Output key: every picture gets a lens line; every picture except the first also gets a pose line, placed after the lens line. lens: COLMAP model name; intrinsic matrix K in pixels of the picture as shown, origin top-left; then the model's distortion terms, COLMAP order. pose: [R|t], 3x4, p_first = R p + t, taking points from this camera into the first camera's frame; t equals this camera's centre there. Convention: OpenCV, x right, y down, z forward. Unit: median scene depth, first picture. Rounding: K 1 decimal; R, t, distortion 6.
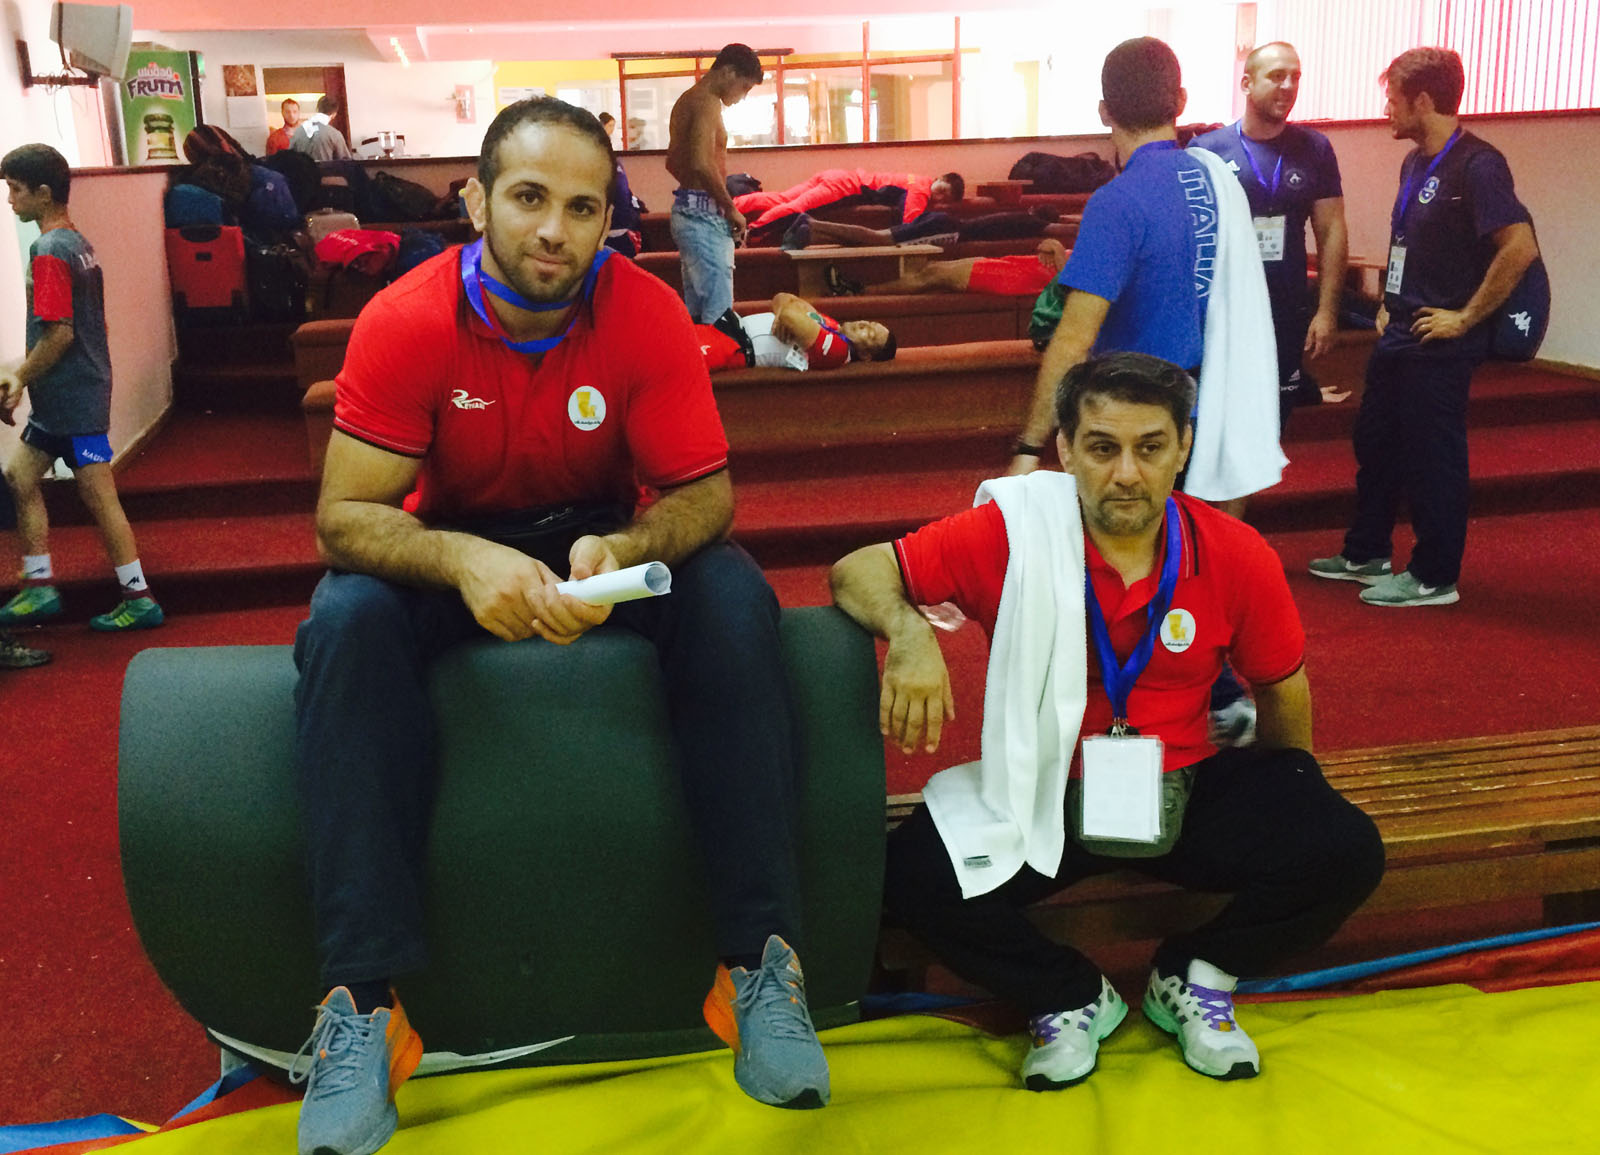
lens RADIAL K [[1360.5, 0, 800.0], [0, 1360.5, 577.5], [0, 0, 1]] dist [0.106481, -0.163783]
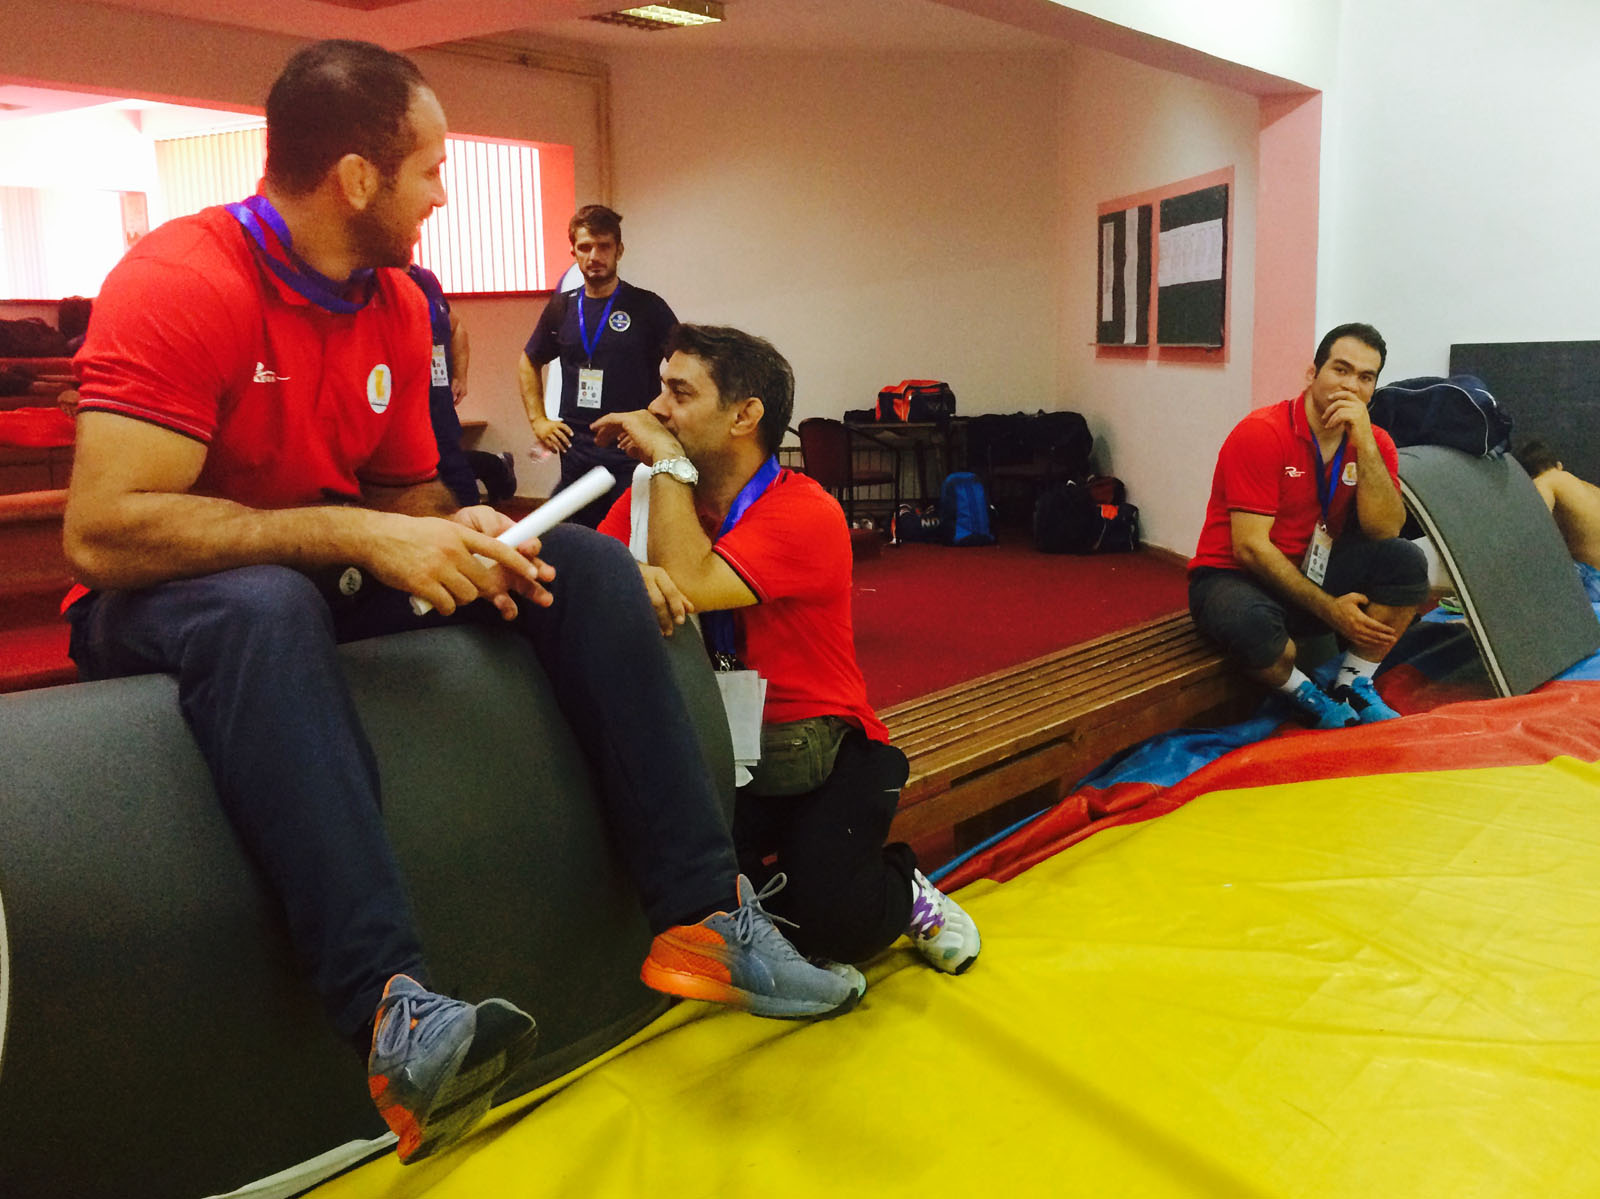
lens RADIAL K [[1349.6, 0, 800.0], [0, 1349.6, 599.5], [0, 0, 1]] dist [0.056054, -0.000029]
pose [[0.770859, -0.084985, 0.631312, -0.411686], [0.146825, 0.988080, -0.046267, 0.074845], [-0.619855, 0.128357, 0.774148, 0.113369]]
